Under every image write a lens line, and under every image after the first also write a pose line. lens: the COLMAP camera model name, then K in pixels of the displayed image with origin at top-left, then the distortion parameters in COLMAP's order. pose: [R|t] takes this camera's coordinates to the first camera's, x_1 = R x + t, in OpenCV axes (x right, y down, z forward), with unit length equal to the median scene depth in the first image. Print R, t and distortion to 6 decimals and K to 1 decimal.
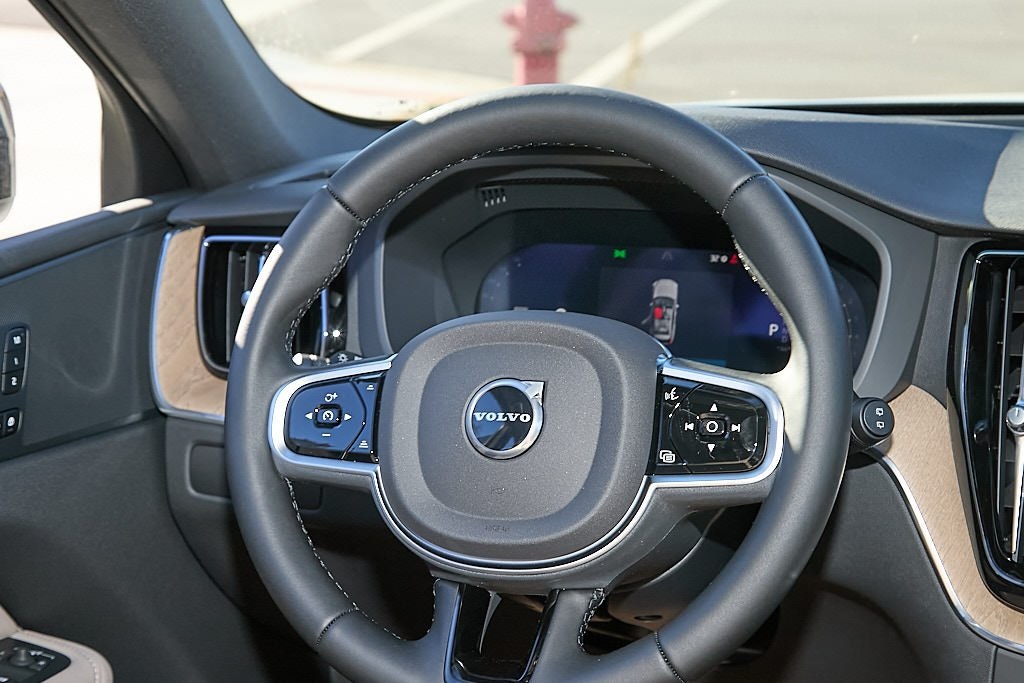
lens RADIAL K [[1731.5, 0, 511.2], [0, 1731.5, 343.2], [0, 0, 1]] dist [-0.038102, 0.000000]
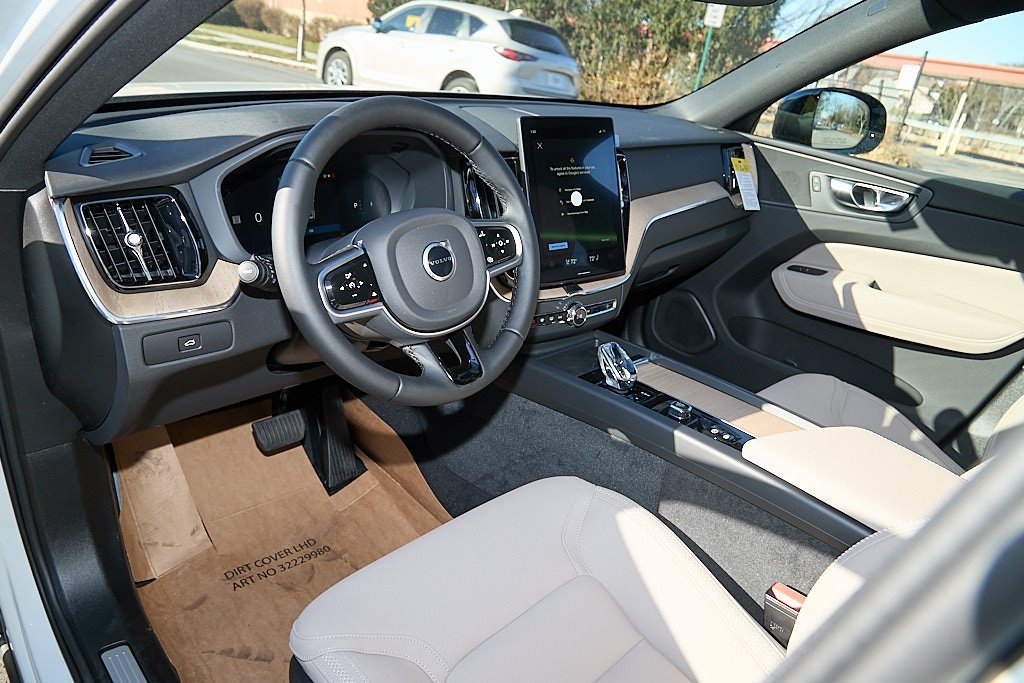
lens RADIAL K [[690.0, 0, 510.7], [0, 690.0, 344.8], [0, 0, 1]] dist [-0.014260, -0.002875]
pose [[0.426019, -0.322979, 0.845099, -0.746079], [0.115627, 0.945883, 0.303208, -0.109699], [-0.897295, -0.031456, 0.440310, 0.551589]]
